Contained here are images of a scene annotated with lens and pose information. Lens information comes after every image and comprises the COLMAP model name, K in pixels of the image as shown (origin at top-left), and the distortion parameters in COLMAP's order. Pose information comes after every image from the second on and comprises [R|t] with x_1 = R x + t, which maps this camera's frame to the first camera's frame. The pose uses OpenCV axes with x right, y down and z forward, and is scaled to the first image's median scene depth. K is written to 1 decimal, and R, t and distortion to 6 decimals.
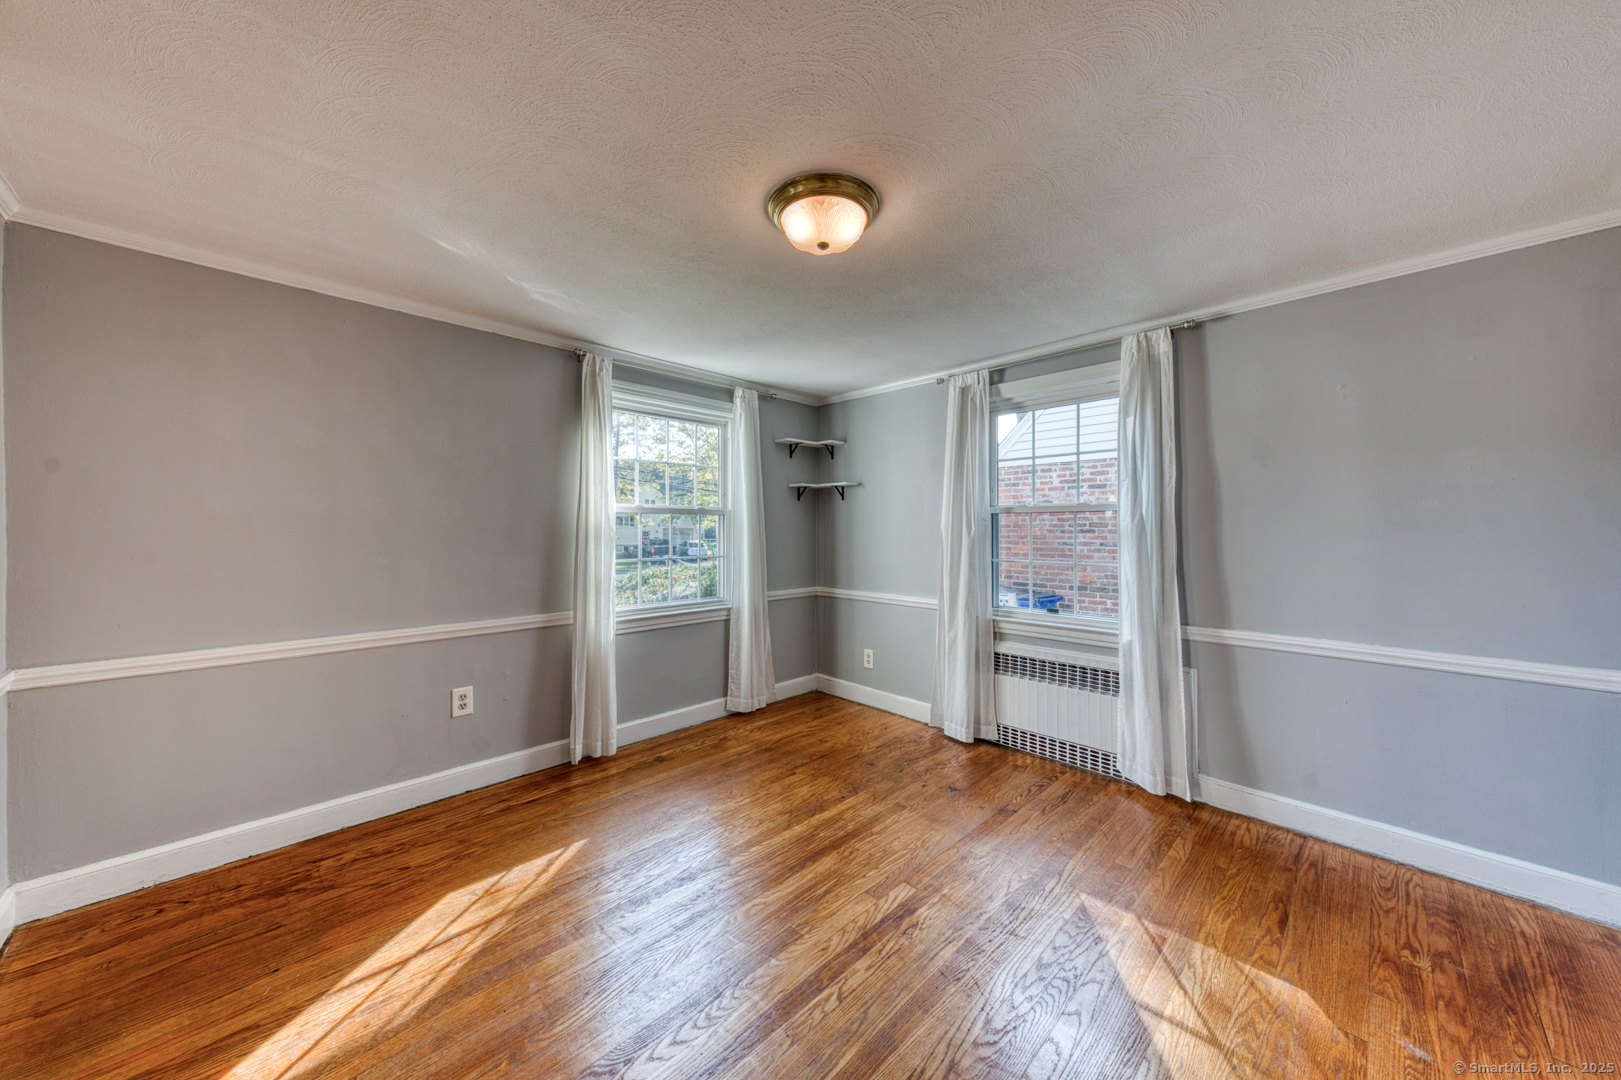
lens RADIAL K [[551.7, 0, 807.1], [0, 551.7, 532.9], [0, 0, 1]] dist [0.021350, -0.000108]
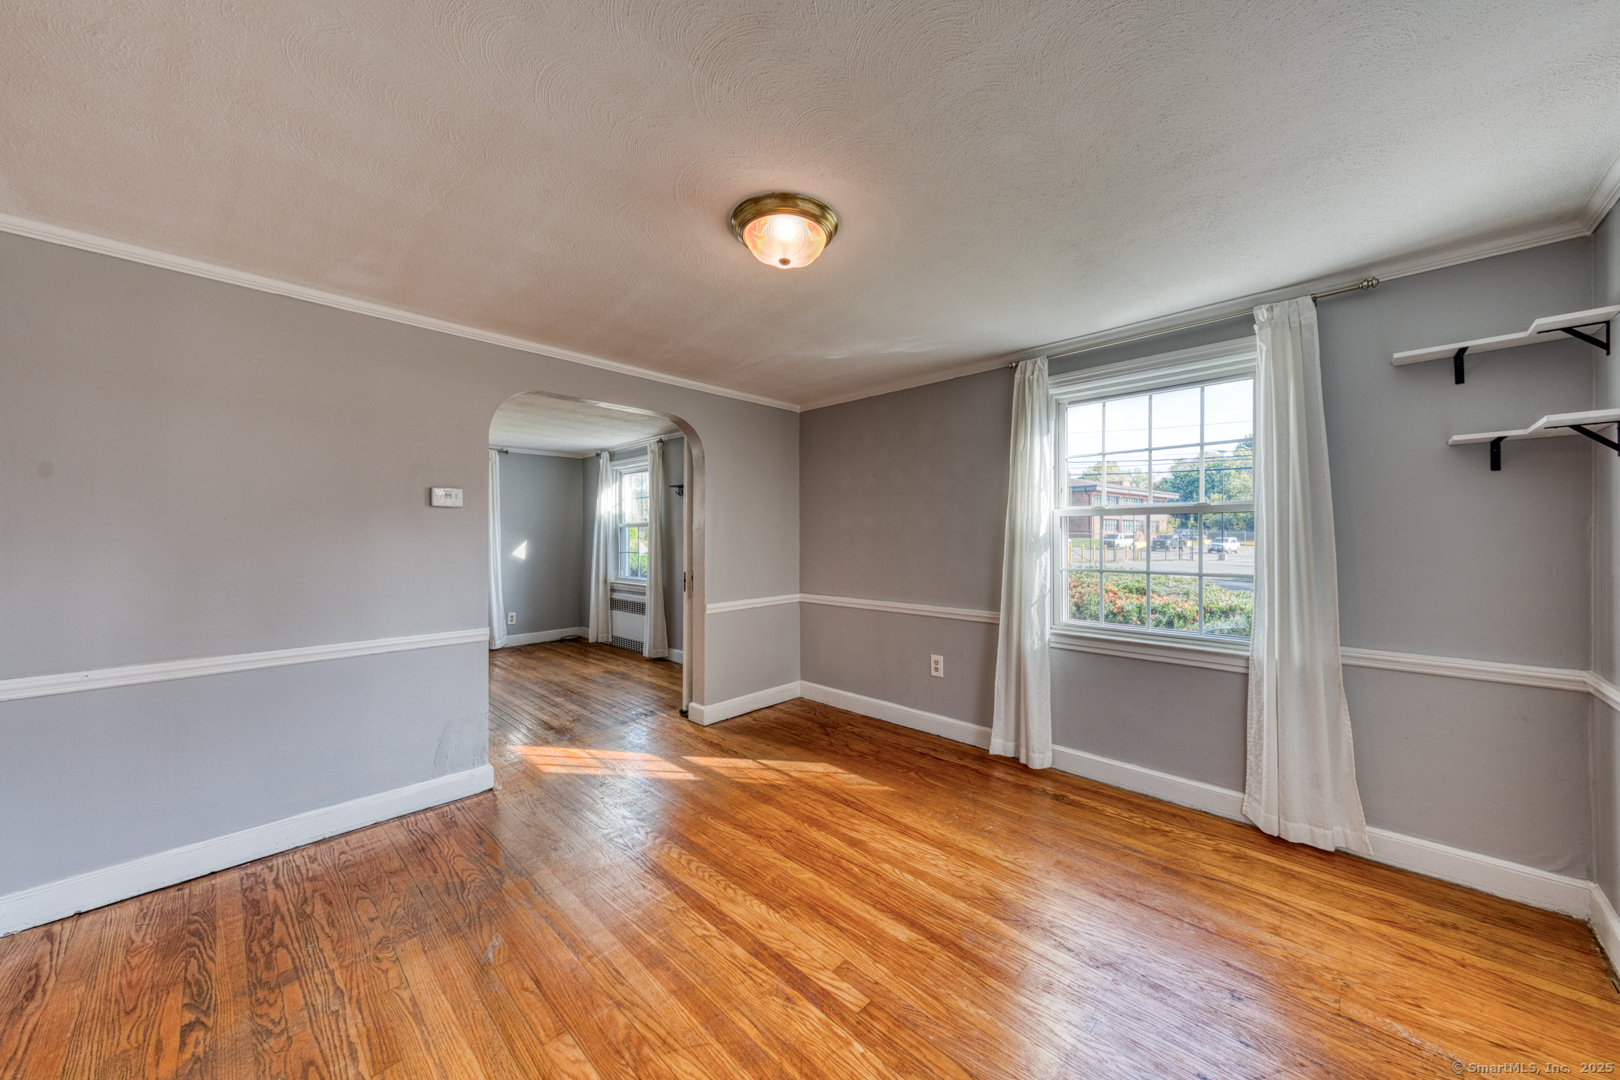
lens RADIAL K [[551.4, 0, 806.6], [0, 551.4, 532.9], [0, 0, 1]] dist [0.021350, -0.000108]
pose [[0.035372, -0.007091, -0.999349, 0.680408], [-0.002865, 0.999970, -0.007197, -0.002060], [0.999370, 0.003118, 0.035351, 0.642958]]
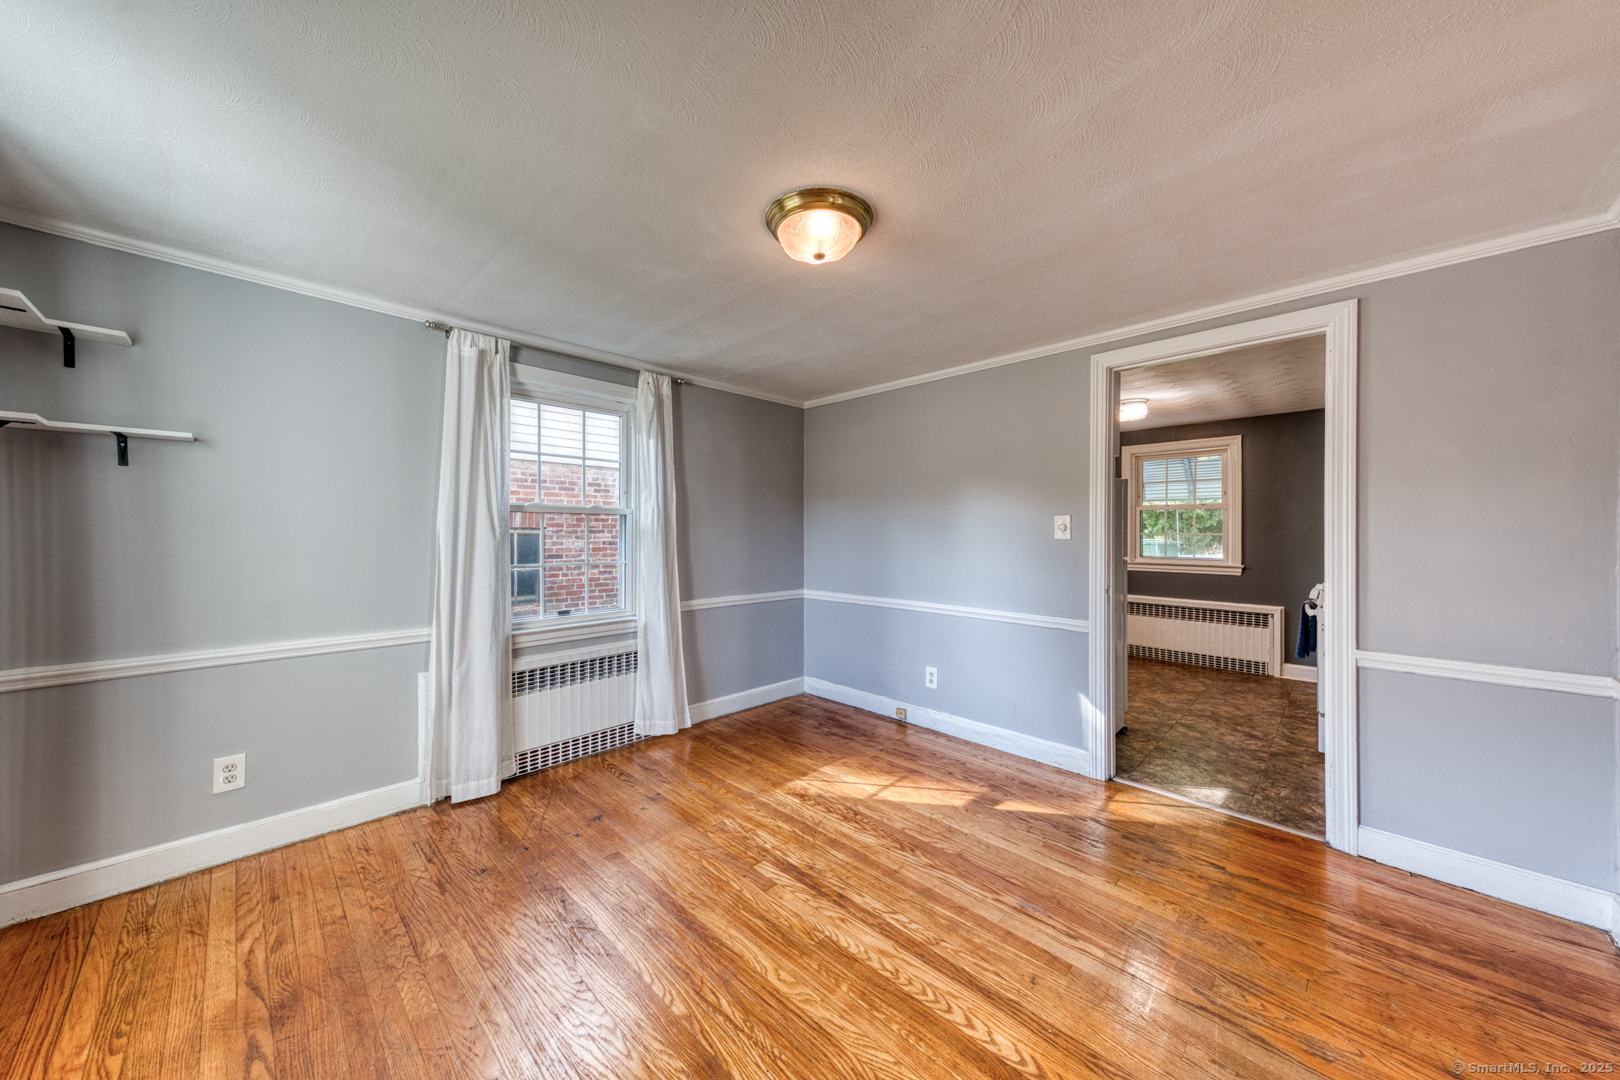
lens RADIAL K [[569.2, 0, 795.3], [0, 569.2, 533.3], [0, 0, 1]] dist [0.021742, -0.000055]
pose [[-0.007174, -0.003164, 0.999969, -0.659721], [0.002209, 0.999993, 0.003180, -0.004028], [-0.999972, 0.002232, -0.007167, 0.673352]]
